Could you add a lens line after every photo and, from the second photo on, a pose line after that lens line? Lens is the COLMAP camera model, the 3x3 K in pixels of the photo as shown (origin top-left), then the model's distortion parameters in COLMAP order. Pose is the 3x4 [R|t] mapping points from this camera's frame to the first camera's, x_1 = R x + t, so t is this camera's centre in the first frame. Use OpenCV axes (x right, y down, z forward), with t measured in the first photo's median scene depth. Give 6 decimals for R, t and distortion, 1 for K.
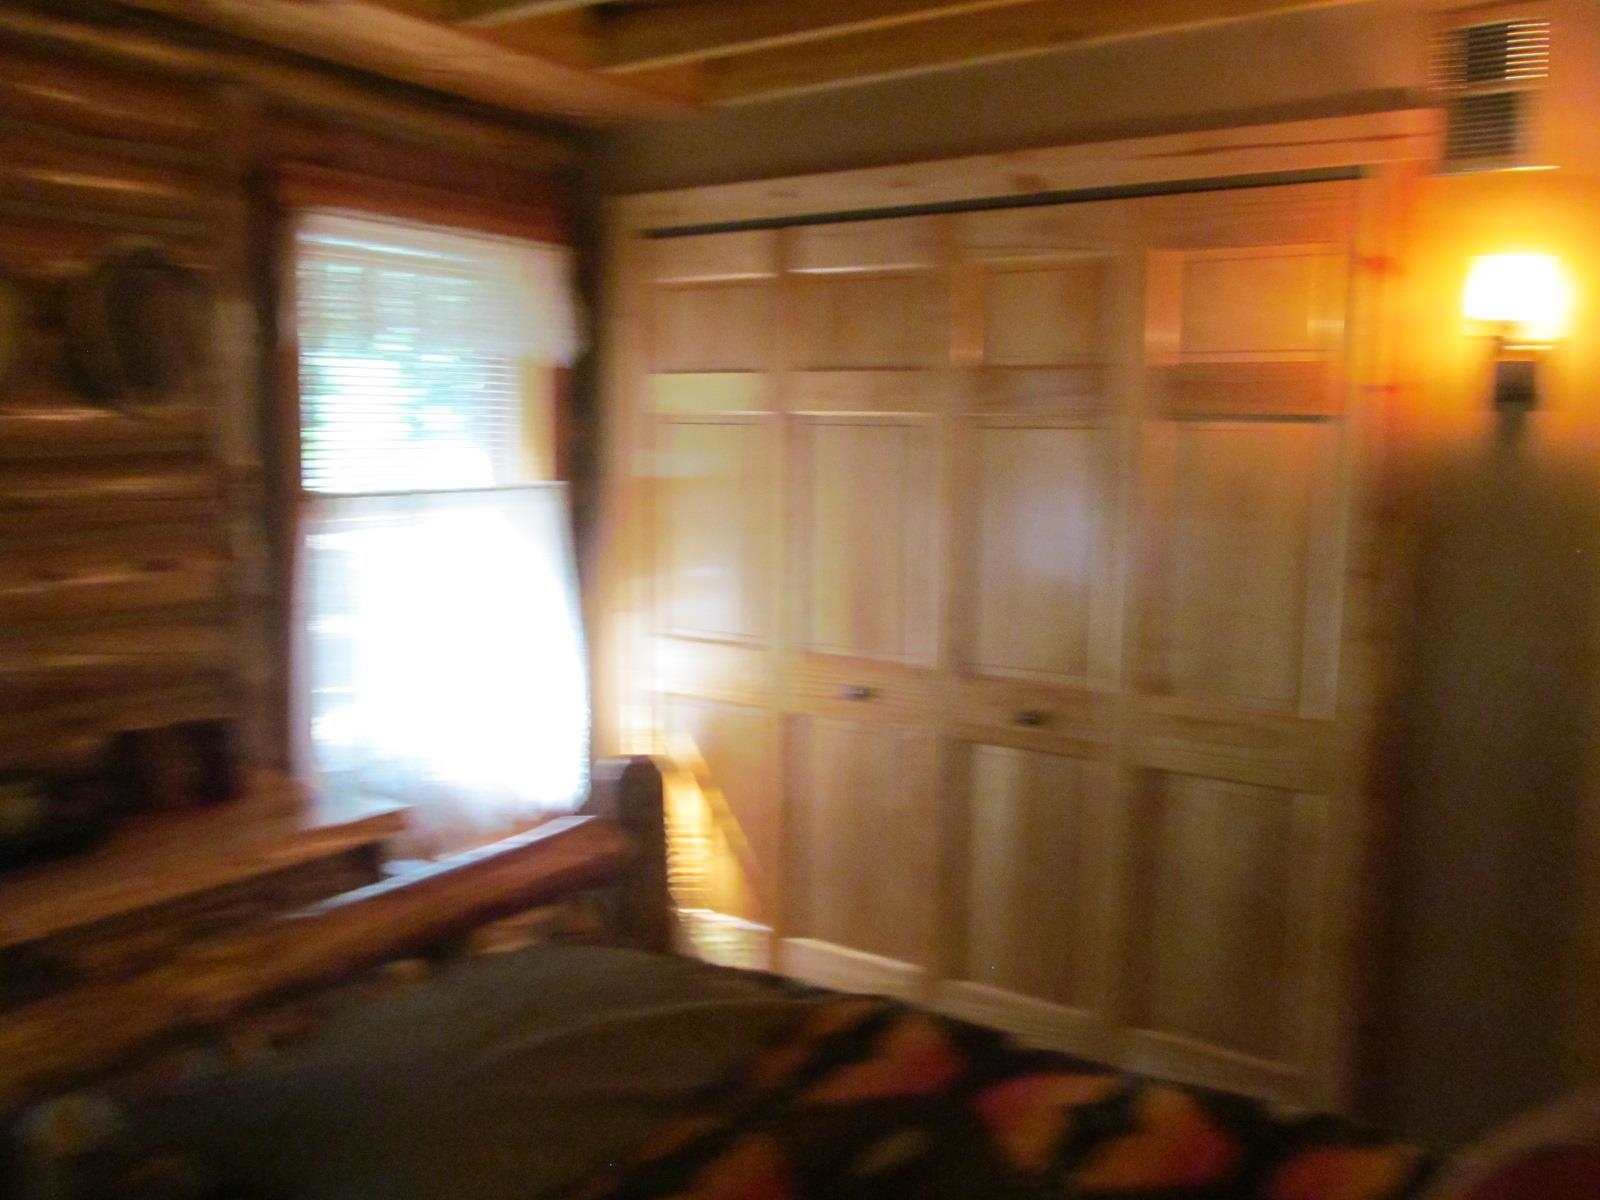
lens RADIAL K [[1363.1, 0, 800.7], [0, 1363.1, 597.0], [0, 0, 1]] dist [-0.039888, 0.006681]
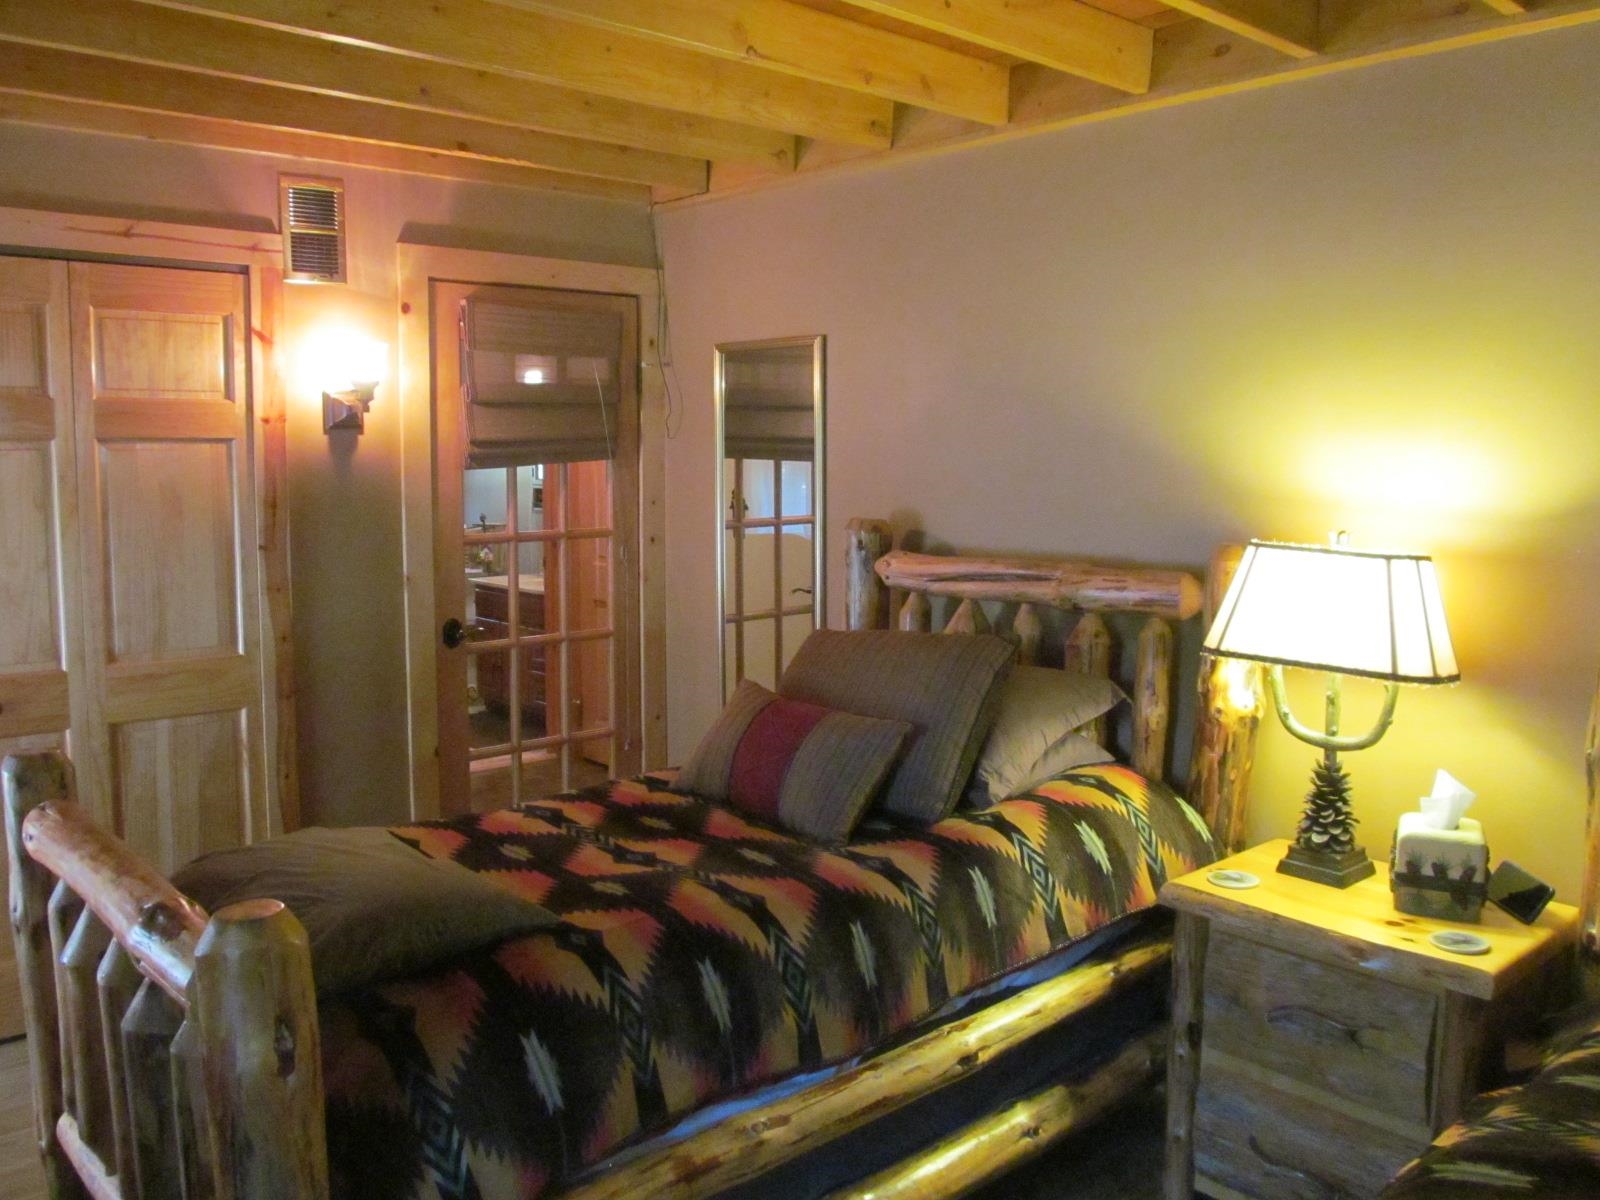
lens RADIAL K [[1363.1, 0, 799.9], [0, 1363.1, 599.8], [0, 0, 1]] dist [-0.039888, 0.006681]
pose [[0.241981, -0.117847, 0.963098, -0.836870], [0.117743, 0.988828, 0.091412, -0.026355], [-0.963111, 0.091278, 0.253153, 0.085413]]
